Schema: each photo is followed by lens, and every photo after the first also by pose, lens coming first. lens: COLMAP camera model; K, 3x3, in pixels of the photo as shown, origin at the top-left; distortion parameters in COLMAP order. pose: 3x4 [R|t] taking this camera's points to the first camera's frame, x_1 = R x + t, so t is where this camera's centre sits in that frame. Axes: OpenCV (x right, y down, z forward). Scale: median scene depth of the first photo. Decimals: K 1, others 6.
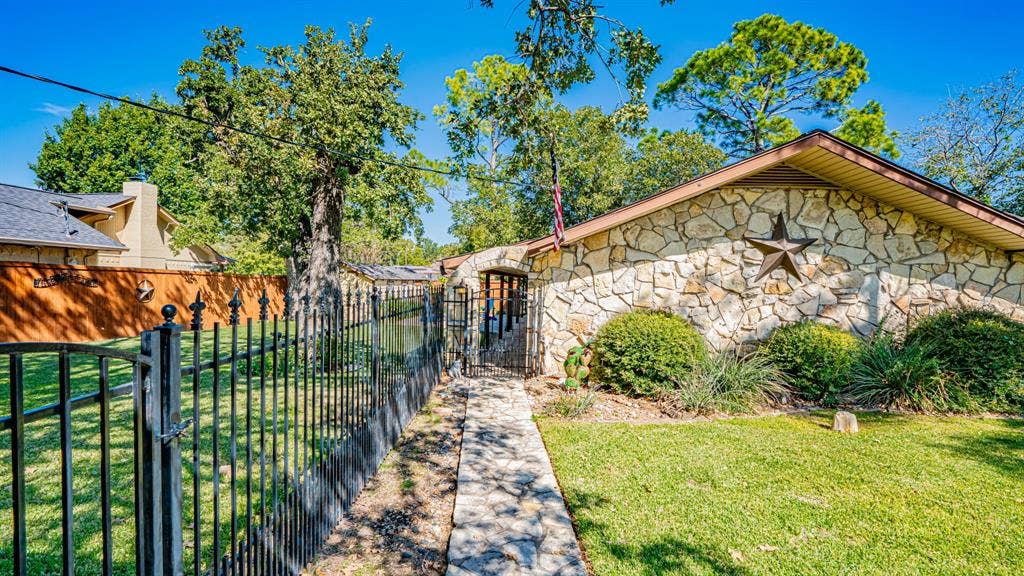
lens RADIAL K [[450.8, 0, 512.0], [0, 450.8, 288.0], [0, 0, 1]] dist [-0.000721, 0.000113]
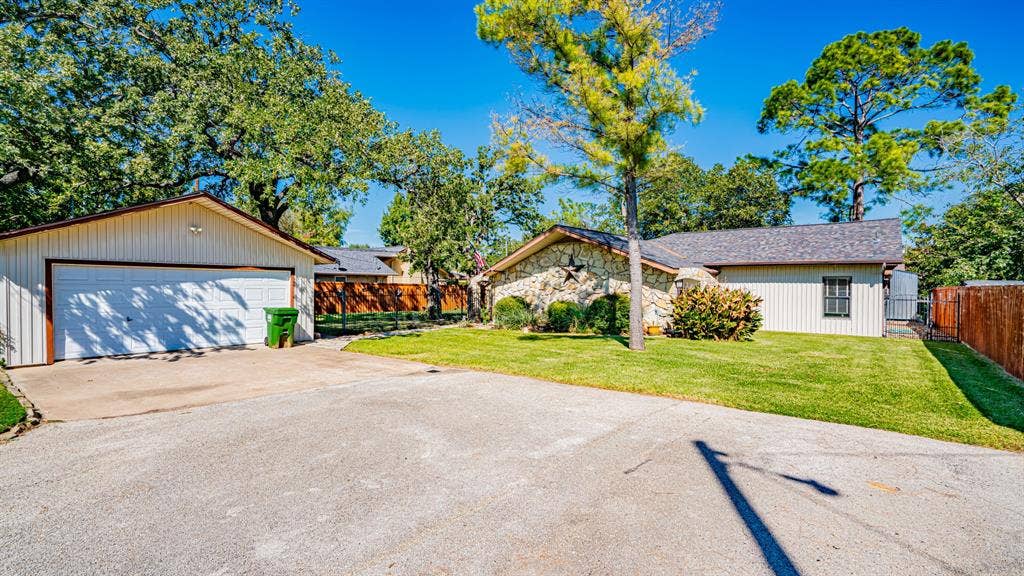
lens RADIAL K [[450.8, 0, 512.0], [0, 450.8, 288.0], [0, 0, 1]] dist [-0.000721, 0.000113]
pose [[0.844269, -0.017166, -0.535644, 1.561418], [0.010948, 0.999831, -0.014785, 0.037344], [0.535808, 0.006619, 0.844314, -1.112270]]
